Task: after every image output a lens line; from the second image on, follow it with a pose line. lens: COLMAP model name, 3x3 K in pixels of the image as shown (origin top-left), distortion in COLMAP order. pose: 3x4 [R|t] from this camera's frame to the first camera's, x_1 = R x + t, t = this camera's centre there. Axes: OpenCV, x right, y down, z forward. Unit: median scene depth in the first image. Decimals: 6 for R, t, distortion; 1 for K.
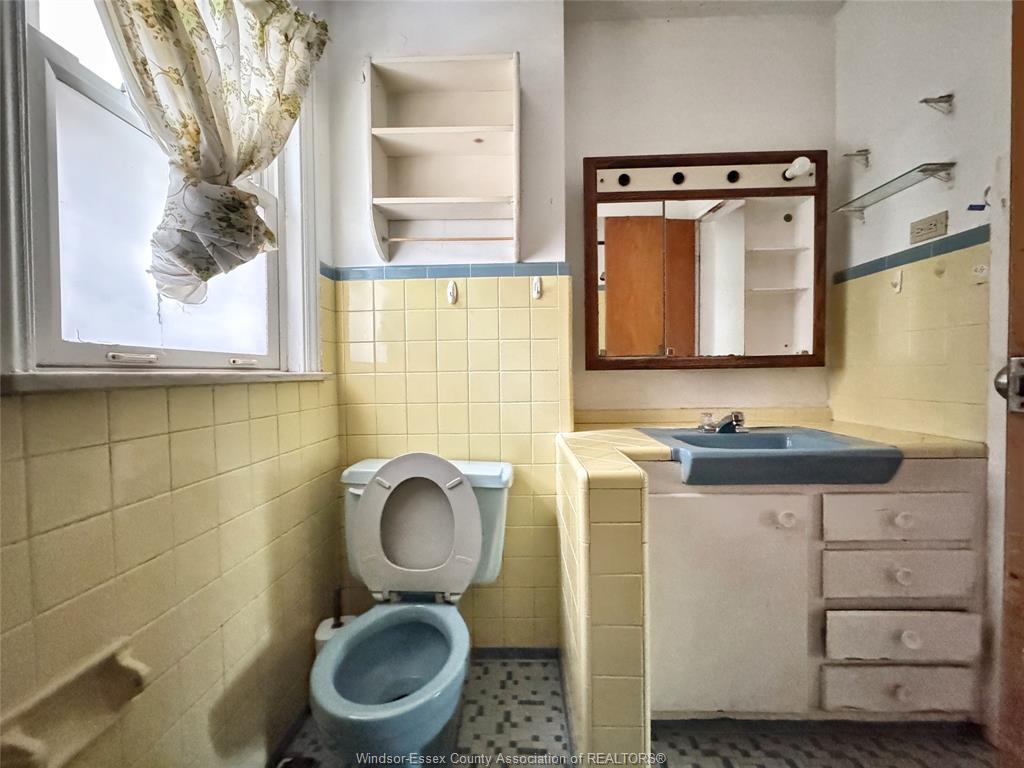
lens RADIAL K [[406.7, 0, 509.3], [0, 406.7, 383.8], [0, 0, 1]] dist [-0.002746, 0.000468]
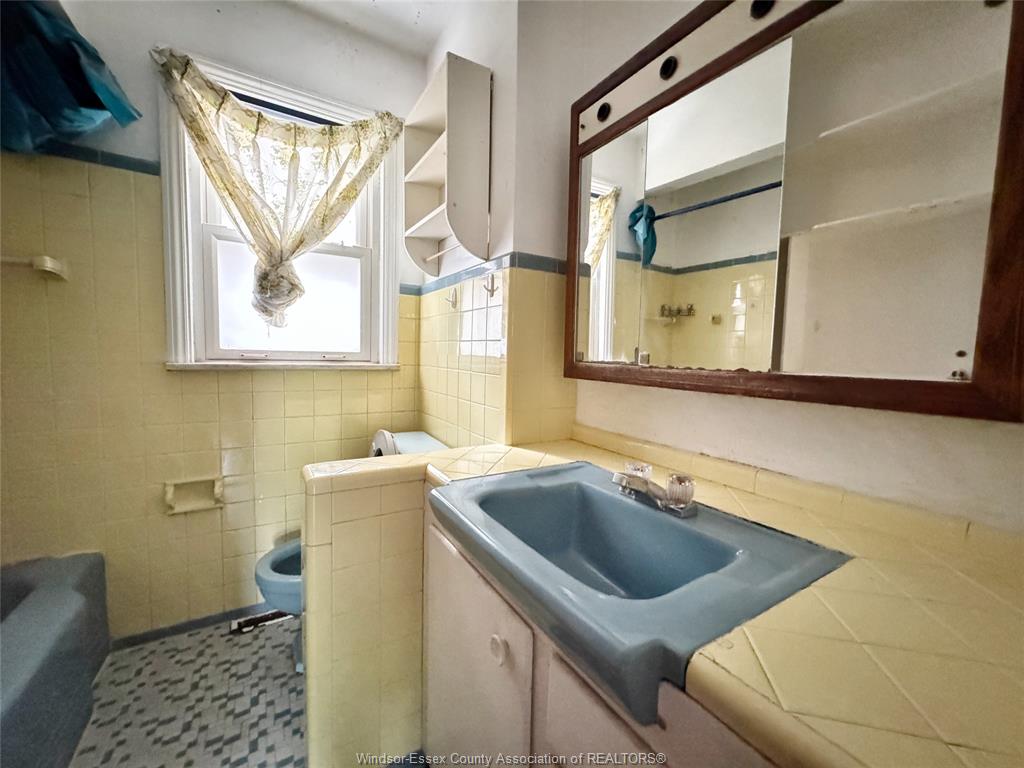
lens RADIAL K [[406.7, 0, 512.3], [0, 406.7, 378.7], [0, 0, 1]] dist [-0.002746, 0.000468]
pose [[0.555636, 0.080143, -0.827554, 0.891166], [-0.056074, 0.996689, 0.058874, -0.080637], [0.829533, 0.013692, 0.558291, 0.526209]]
